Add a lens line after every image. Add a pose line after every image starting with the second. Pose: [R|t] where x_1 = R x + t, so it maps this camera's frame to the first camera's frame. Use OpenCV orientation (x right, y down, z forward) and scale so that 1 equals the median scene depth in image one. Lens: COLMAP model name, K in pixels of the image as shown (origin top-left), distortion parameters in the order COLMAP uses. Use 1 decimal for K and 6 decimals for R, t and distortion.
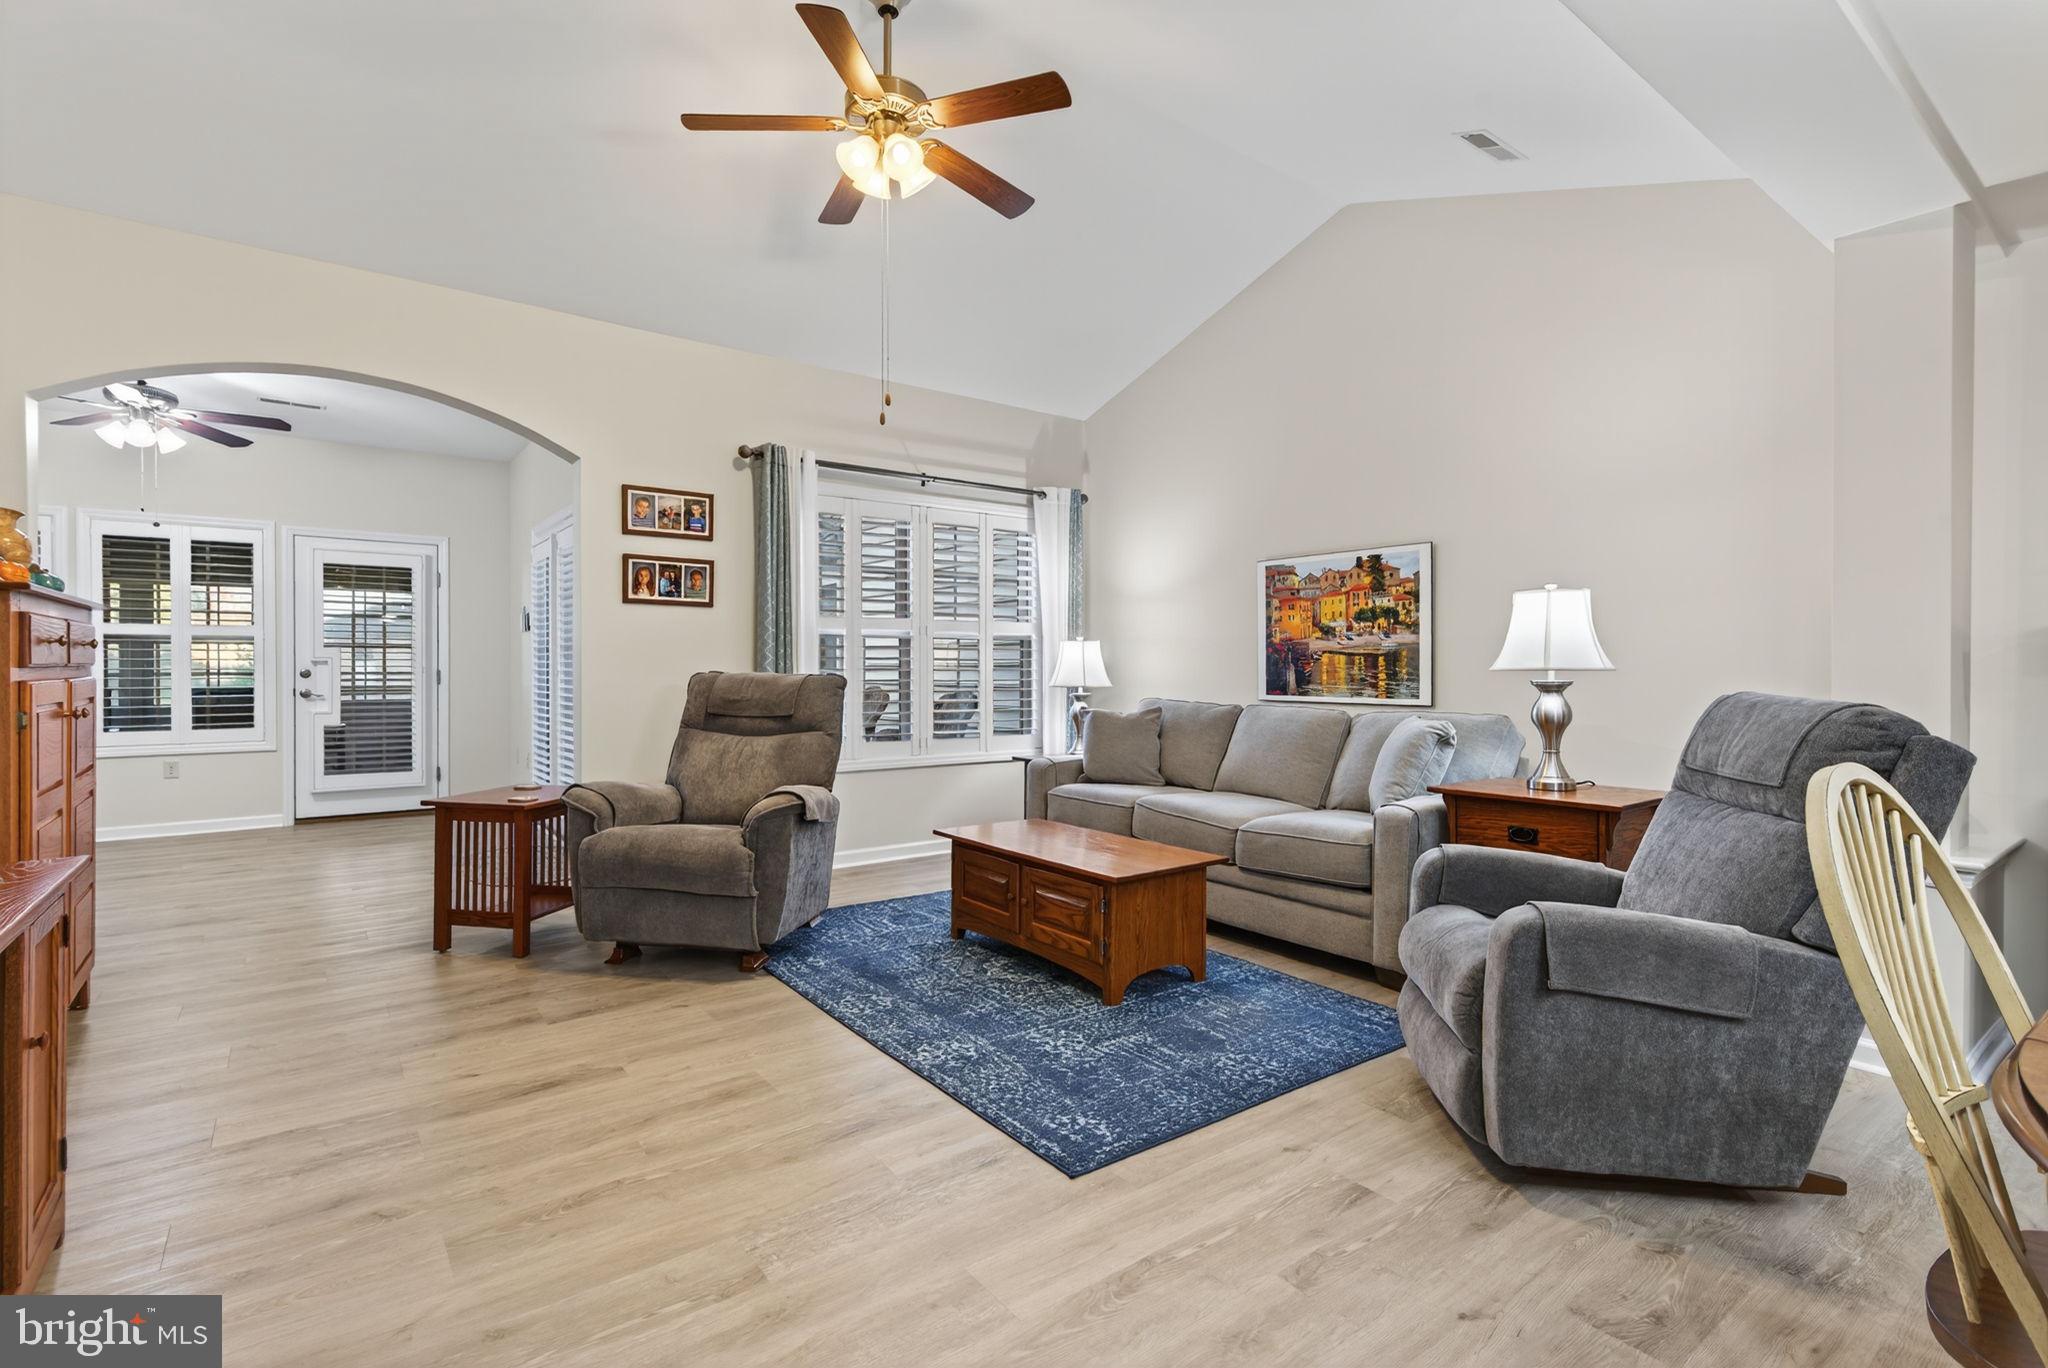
lens RADIAL K [[944.4, 0, 1012.2], [0, 944.4, 678.8], [0, 0, 1]] dist [0.010112, 0.000540]
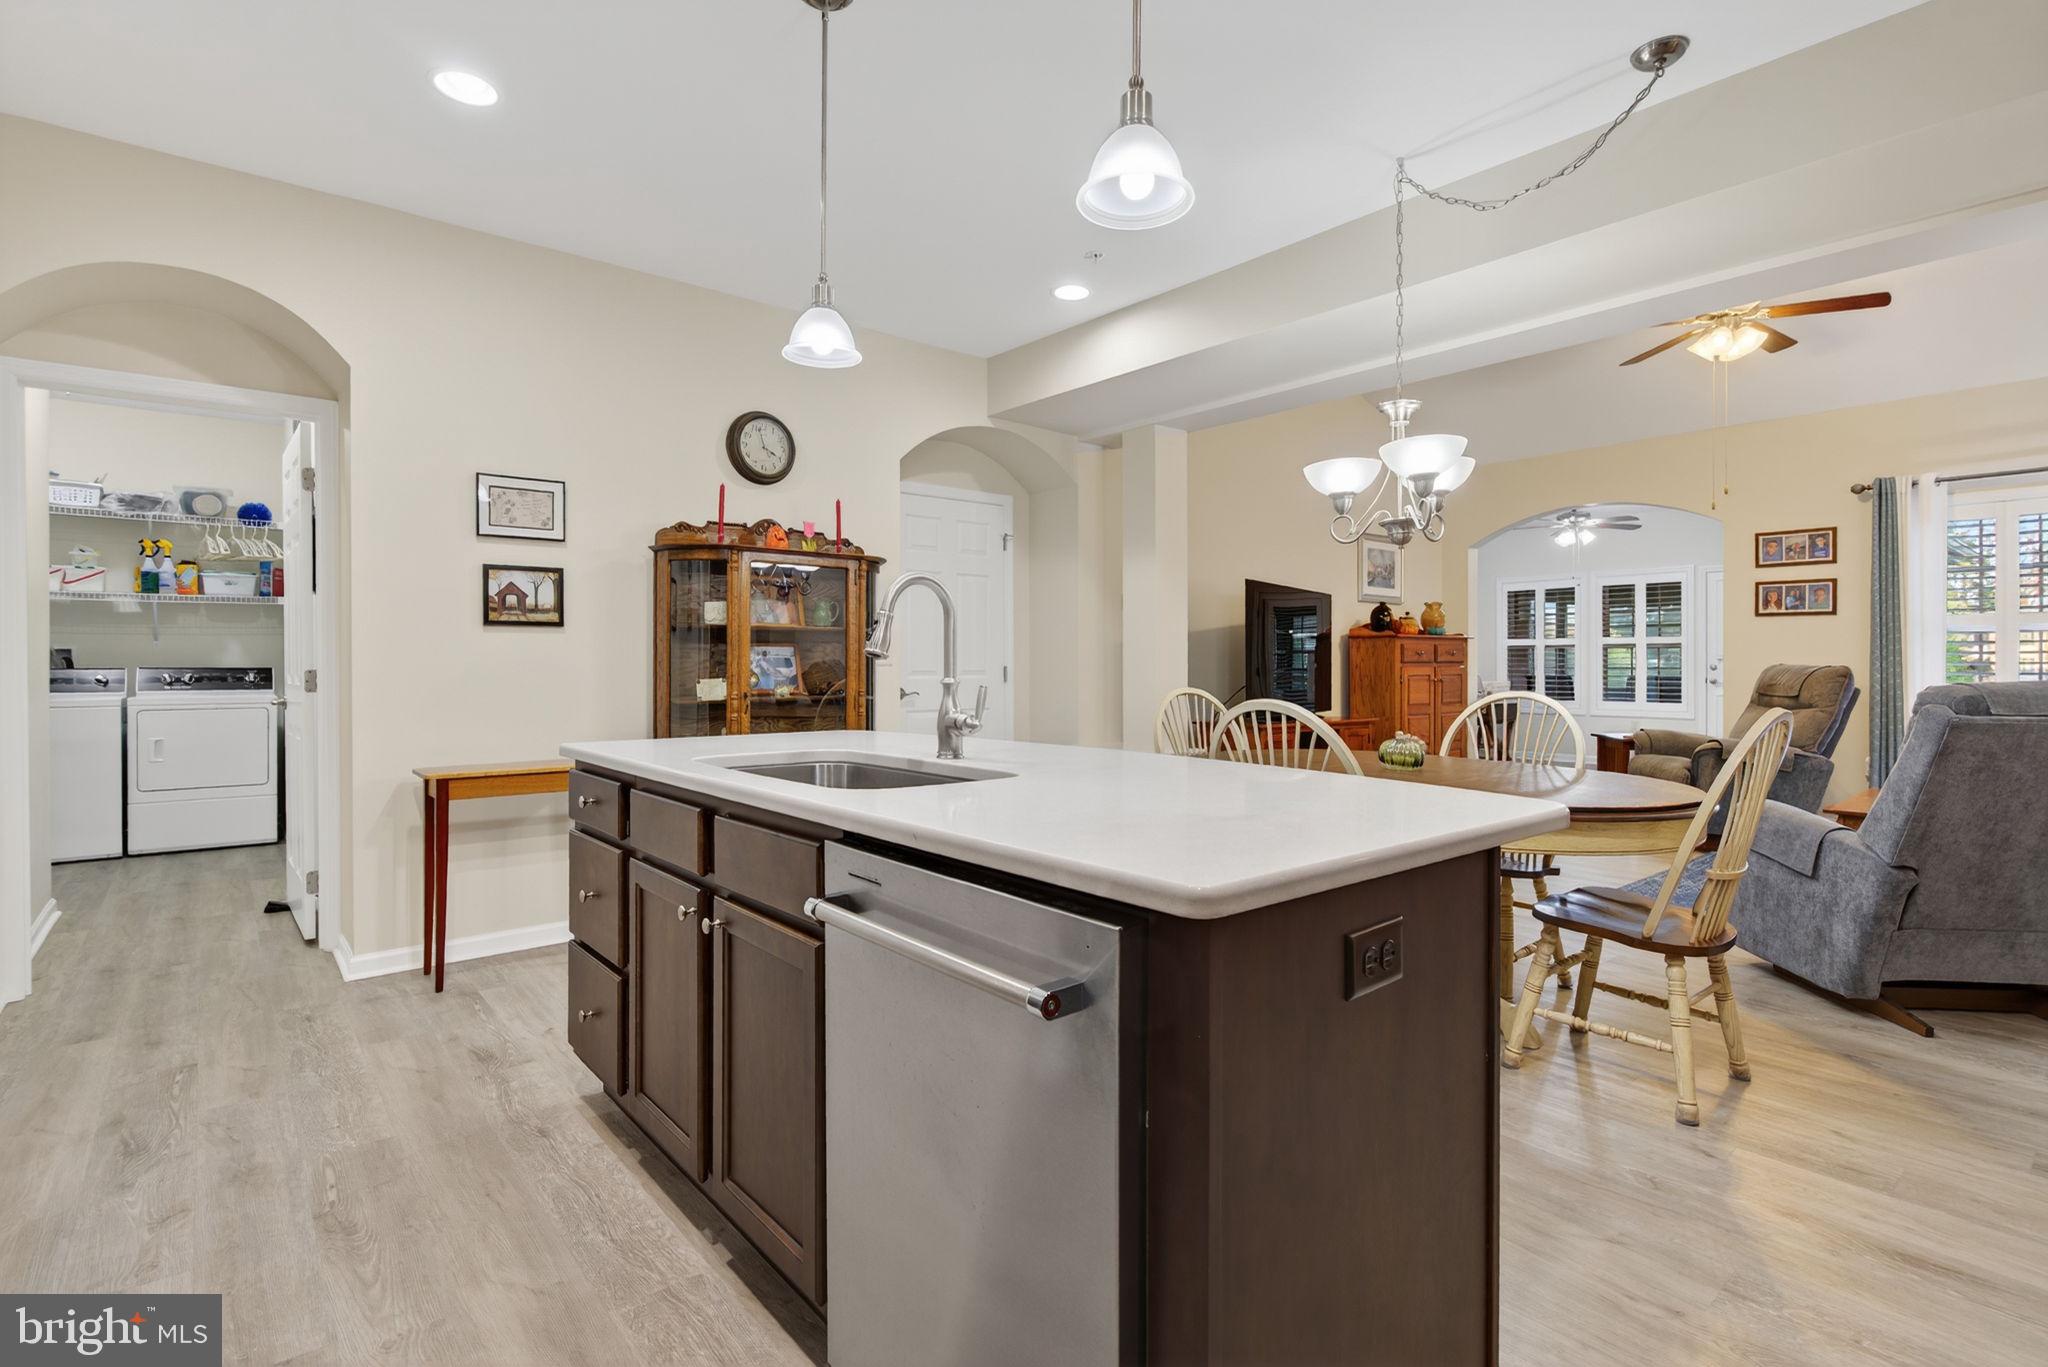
lens RADIAL K [[1017.5, 0, 1034.9], [0, 1017.5, 674.8], [0, 0, 1]] dist [0.014065, -0.007710]
pose [[0.063827, 0.008822, -0.997922, 1.008410], [-0.014298, 0.999866, 0.007924, 0.010374], [0.997859, 0.013762, 0.063945, -0.171165]]
